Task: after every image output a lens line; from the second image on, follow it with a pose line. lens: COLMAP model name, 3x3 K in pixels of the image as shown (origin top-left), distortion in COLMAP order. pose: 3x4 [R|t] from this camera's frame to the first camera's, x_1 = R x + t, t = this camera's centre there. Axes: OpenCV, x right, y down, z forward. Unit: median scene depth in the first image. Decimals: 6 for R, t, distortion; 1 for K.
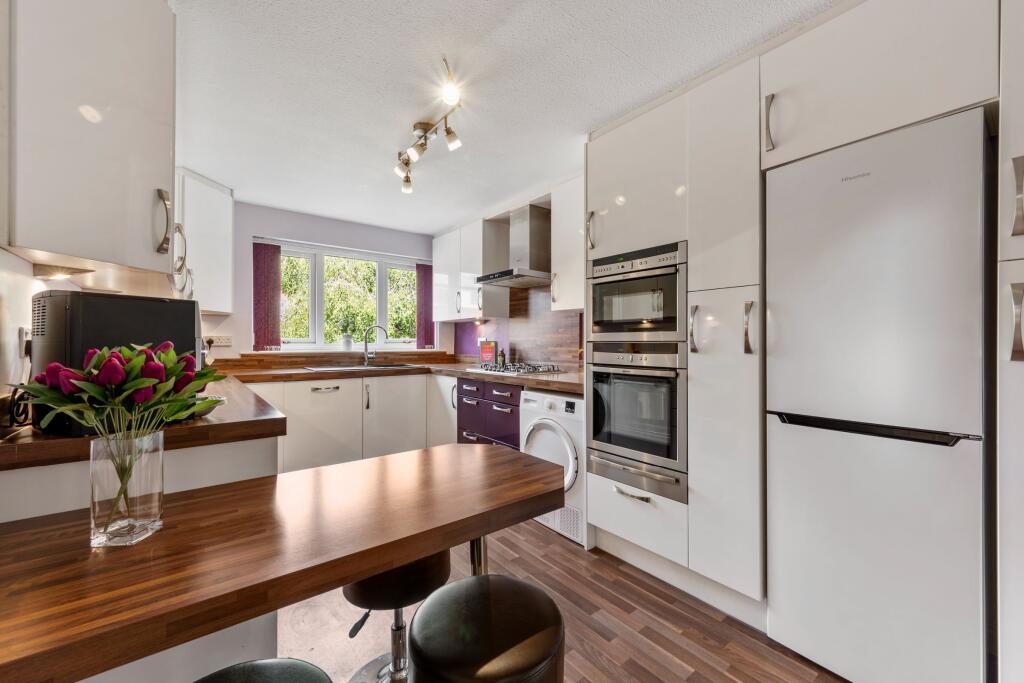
lens RADIAL K [[403.3, 0, 515.5], [0, 403.3, 342.2], [0, 0, 1]] dist [-0.001866, -0.000368]
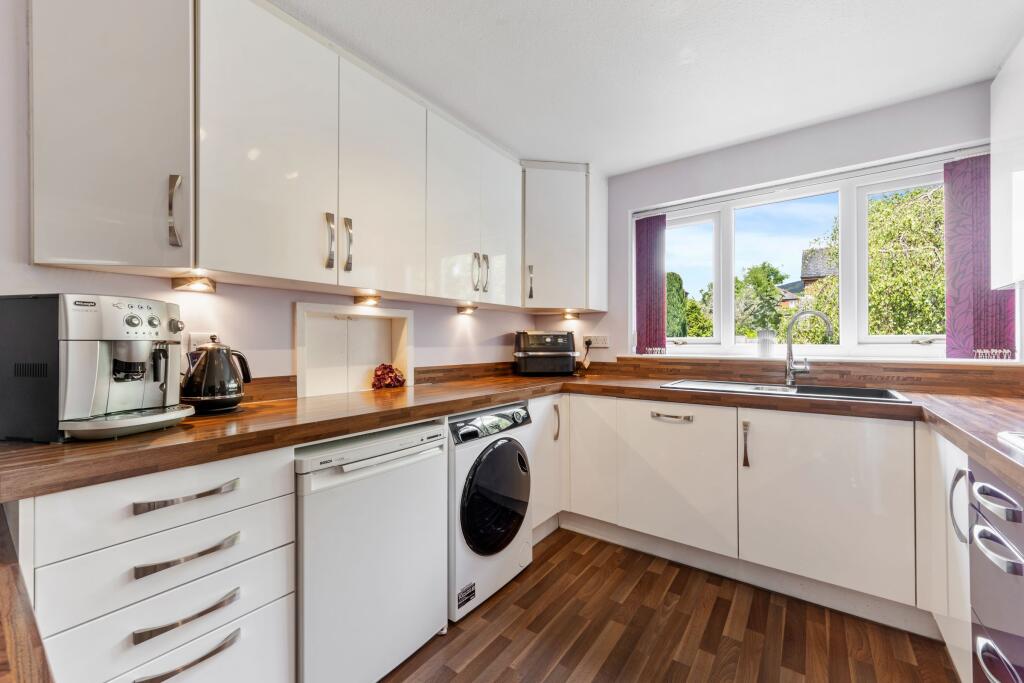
lens RADIAL K [[403.3, 0, 513.5], [0, 403.3, 341.5], [0, 0, 1]] dist [-0.001866, -0.000368]
pose [[0.258631, -0.003849, -0.965969, 0.069018], [0.003498, 0.999989, -0.003048, -0.001431], [0.965970, -0.002591, 0.258642, 0.539086]]
